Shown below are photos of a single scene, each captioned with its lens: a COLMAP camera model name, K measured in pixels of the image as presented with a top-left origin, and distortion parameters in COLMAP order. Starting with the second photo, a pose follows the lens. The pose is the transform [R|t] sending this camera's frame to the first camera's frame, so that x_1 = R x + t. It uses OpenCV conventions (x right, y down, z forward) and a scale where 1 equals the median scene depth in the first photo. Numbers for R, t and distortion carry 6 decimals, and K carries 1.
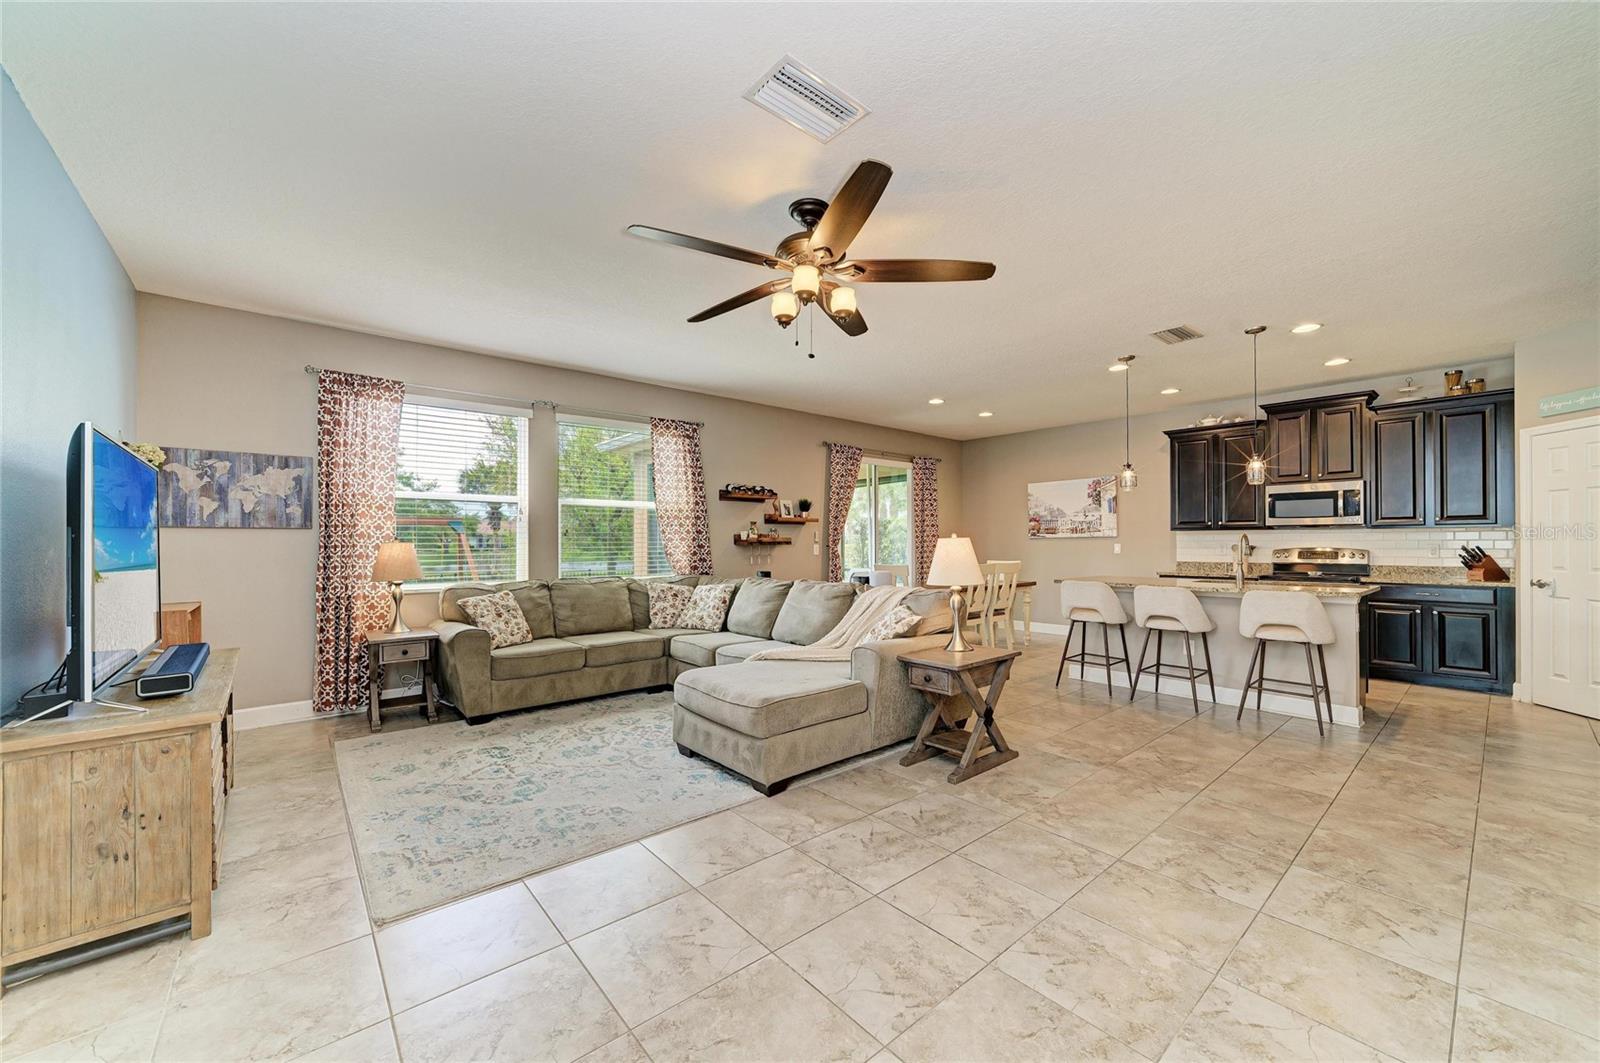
lens RADIAL K [[613.1, 0, 806.9], [0, 613.1, 540.4], [0, 0, 1]] dist [-0.020627, 0.008241]
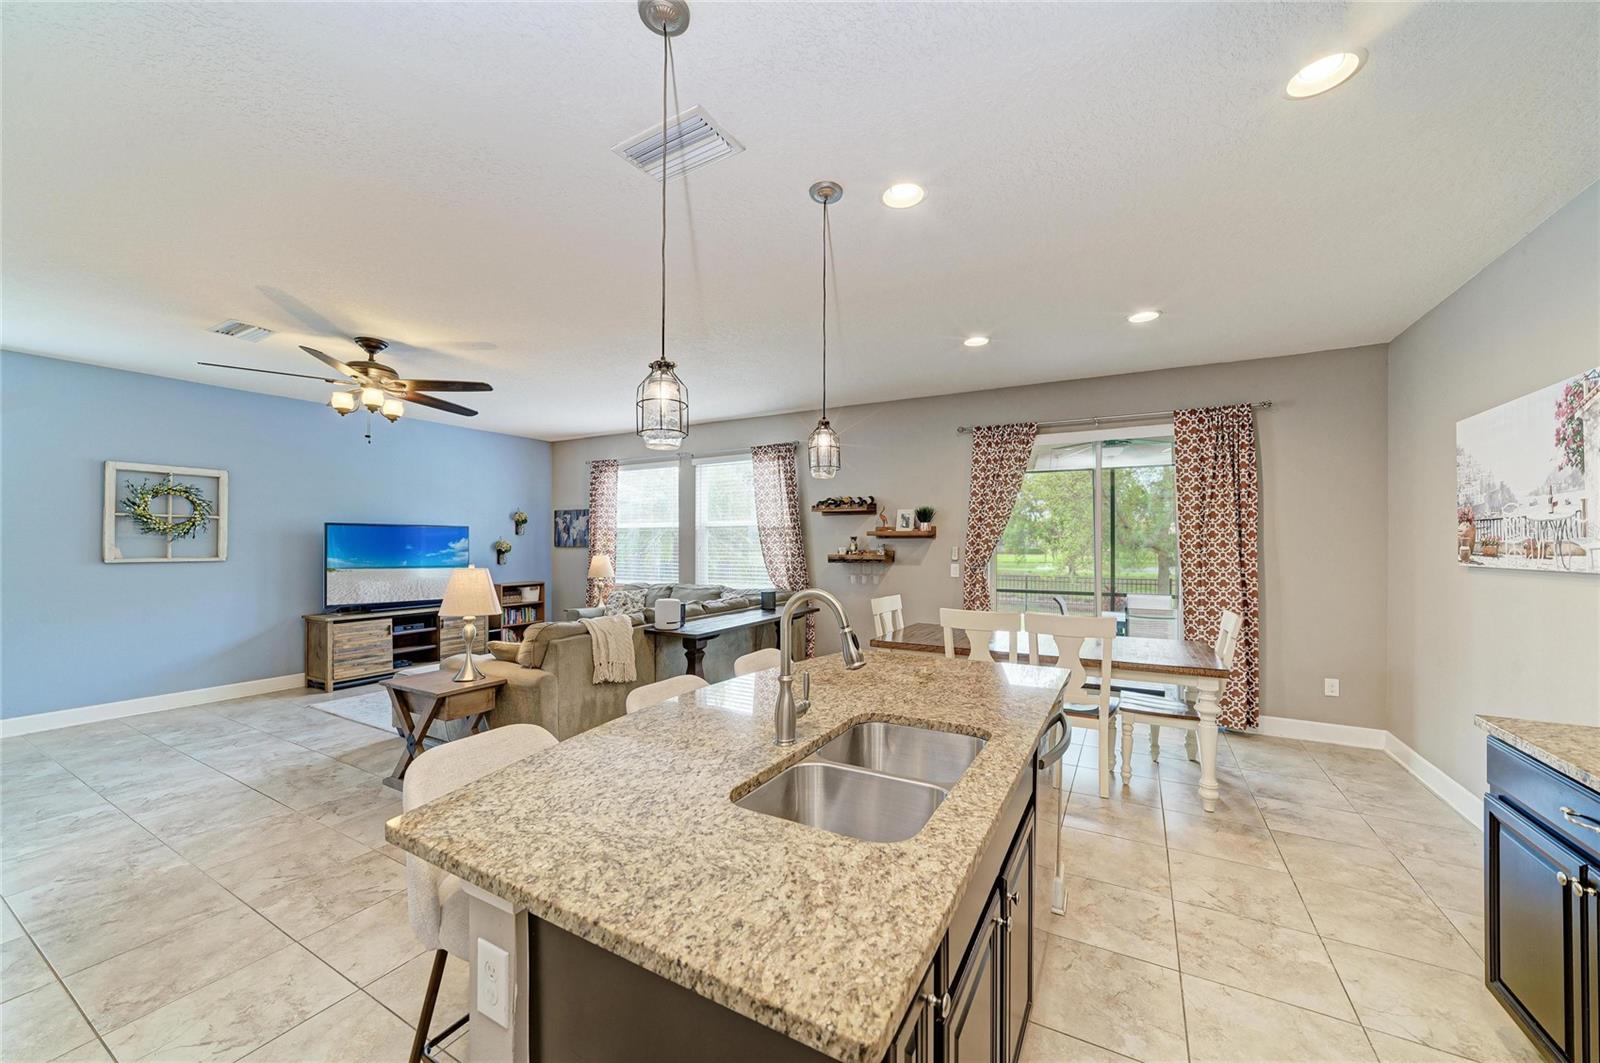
lens RADIAL K [[592.6, 0, 805.5], [0, 592.6, 540.1], [0, 0, 1]] dist [-0.019379, 0.005957]
pose [[0.342772, 0.000377, -0.939419, 0.942013], [0.002246, 0.999997, 0.001221, -0.035149], [0.939416, -0.002529, 0.342770, 0.832941]]
